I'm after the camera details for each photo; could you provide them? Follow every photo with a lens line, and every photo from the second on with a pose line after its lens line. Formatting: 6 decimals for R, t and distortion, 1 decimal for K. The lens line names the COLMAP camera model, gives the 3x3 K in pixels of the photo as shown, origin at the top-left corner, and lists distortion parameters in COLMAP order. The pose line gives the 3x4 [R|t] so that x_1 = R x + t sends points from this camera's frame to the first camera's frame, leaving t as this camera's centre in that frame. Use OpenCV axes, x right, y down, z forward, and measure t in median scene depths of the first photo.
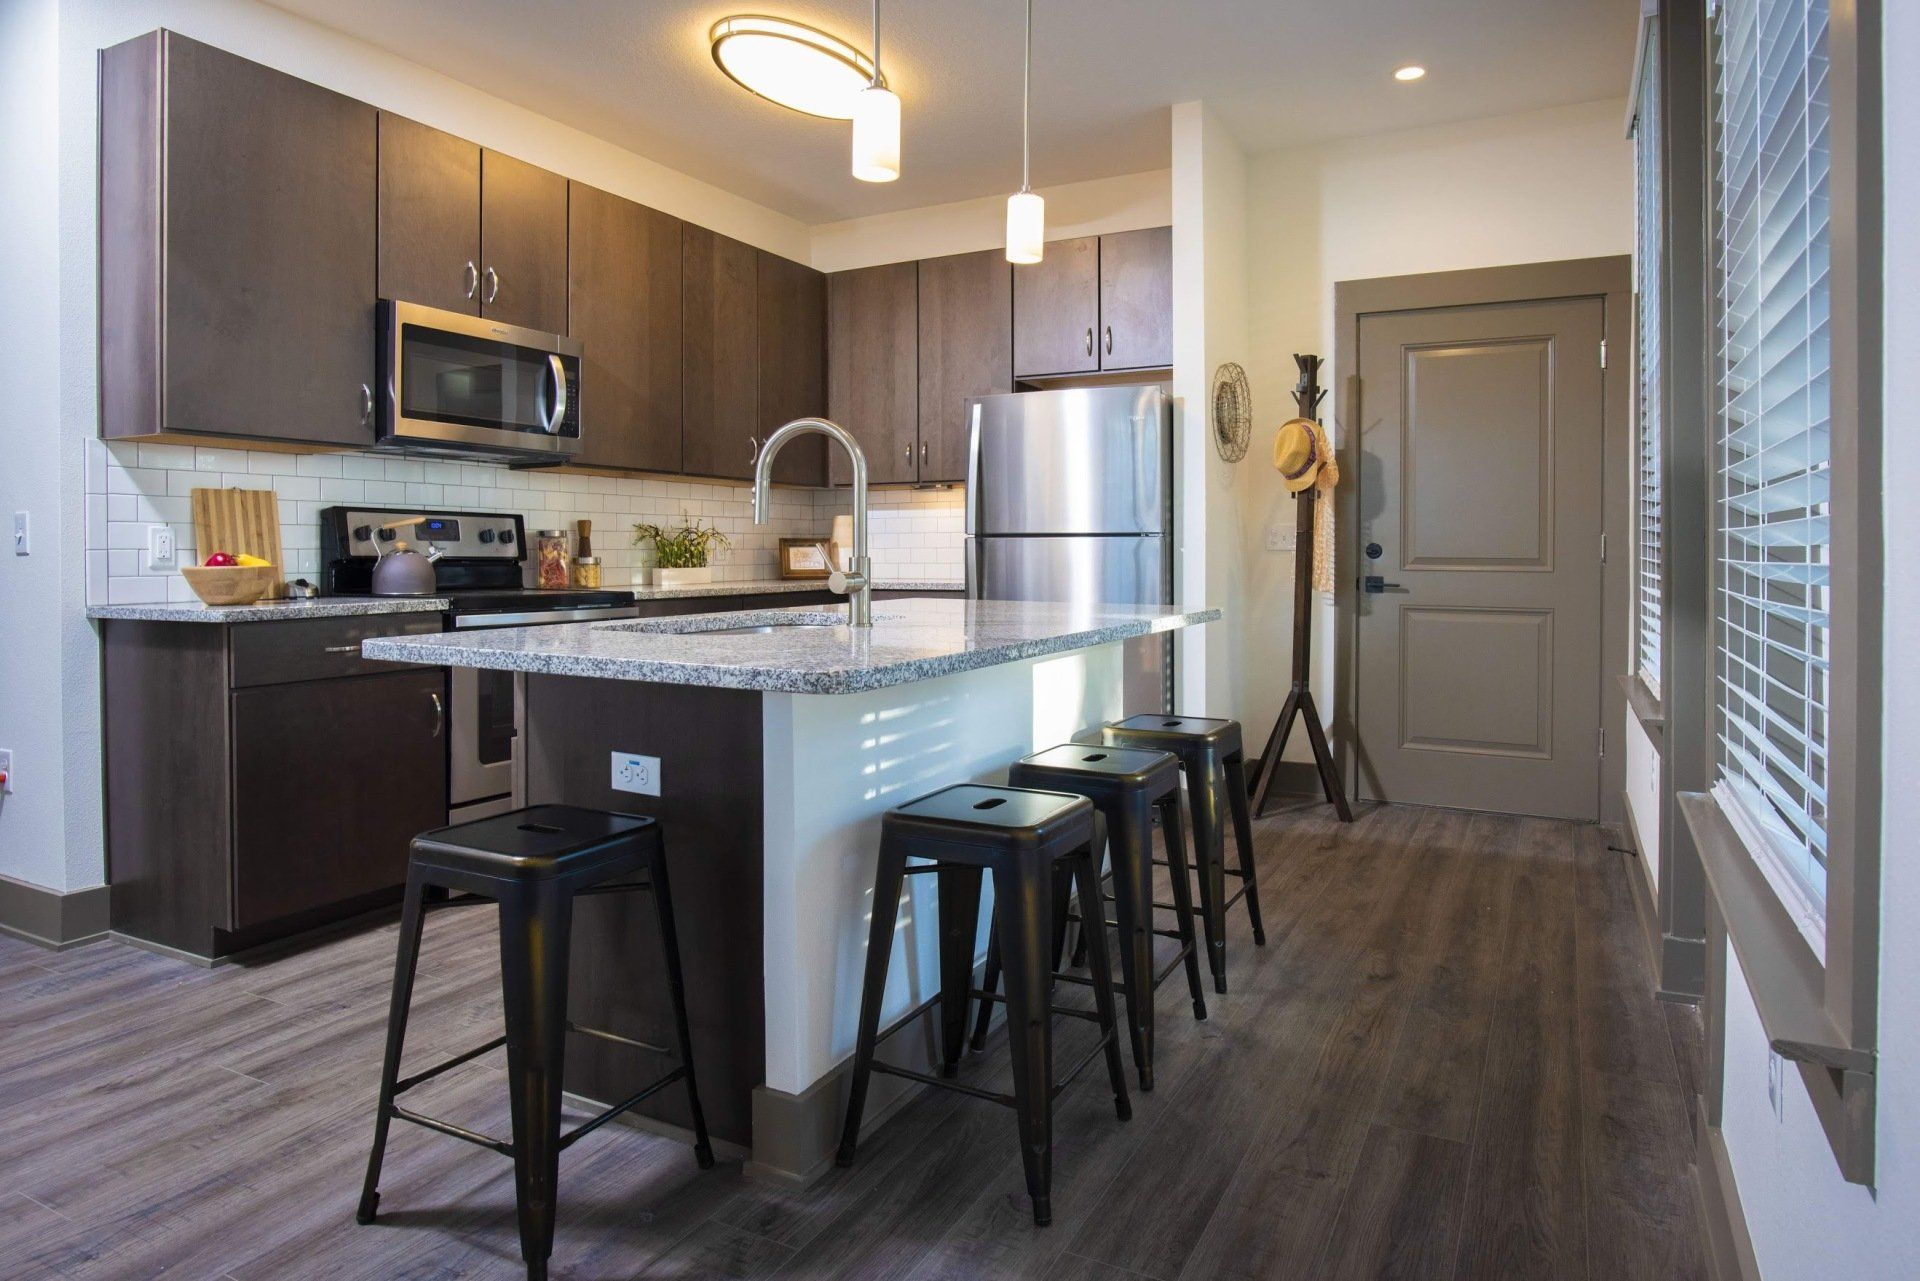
lens RADIAL K [[1210.0, 0, 928.4], [0, 1210.0, 640.7], [0, 0, 1]] dist [0.000067, -0.000745]
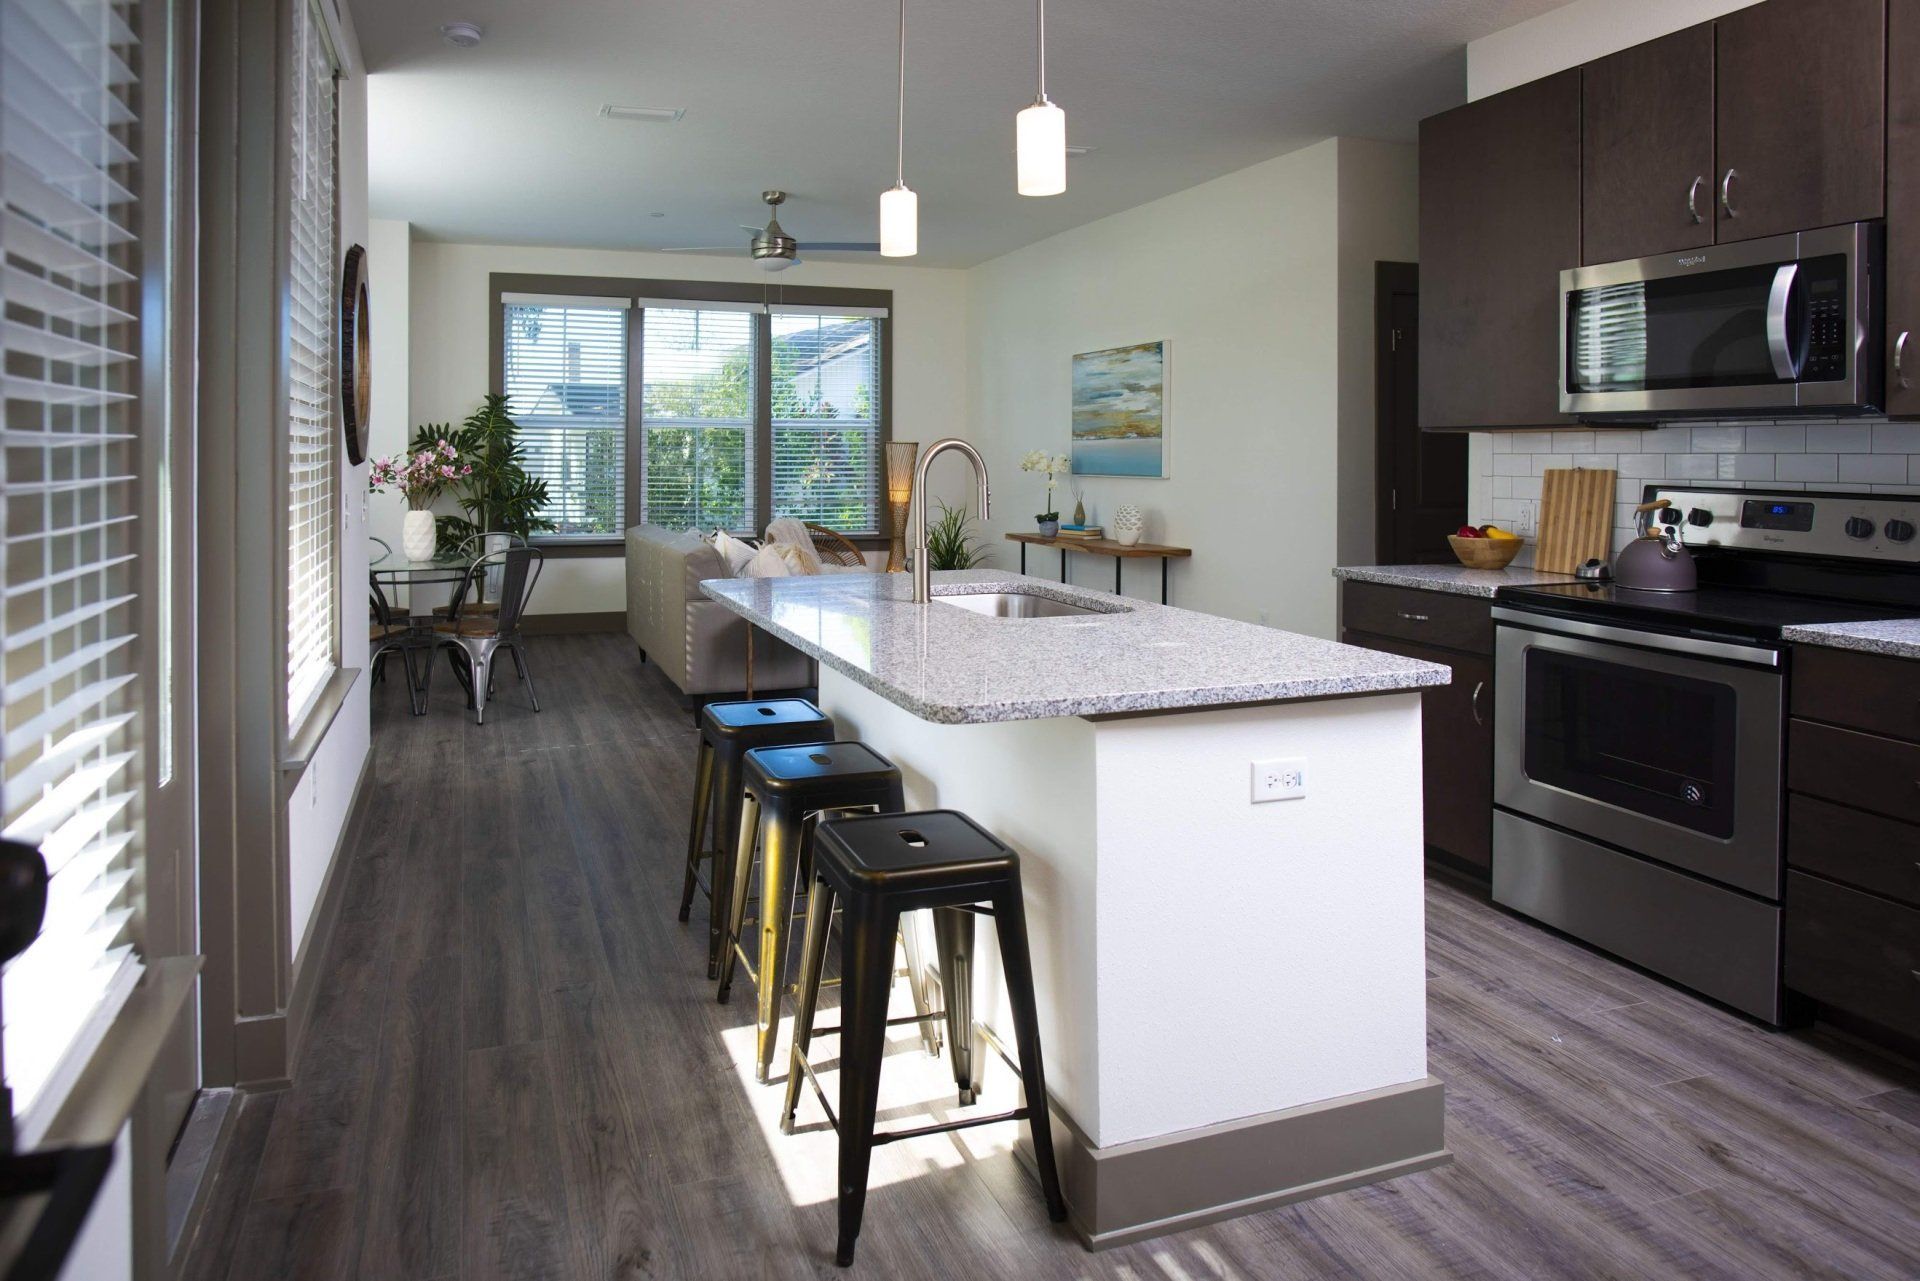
lens RADIAL K [[1210.0, 0, 928.4], [0, 1210.0, 640.7], [0, 0, 1]] dist [0.000067, -0.000745]
pose [[-0.663206, 0.121249, -0.738550, 0.840023], [-0.052365, 0.976855, 0.207395, -0.230104], [0.746602, 0.176219, -0.641507, 1.749412]]
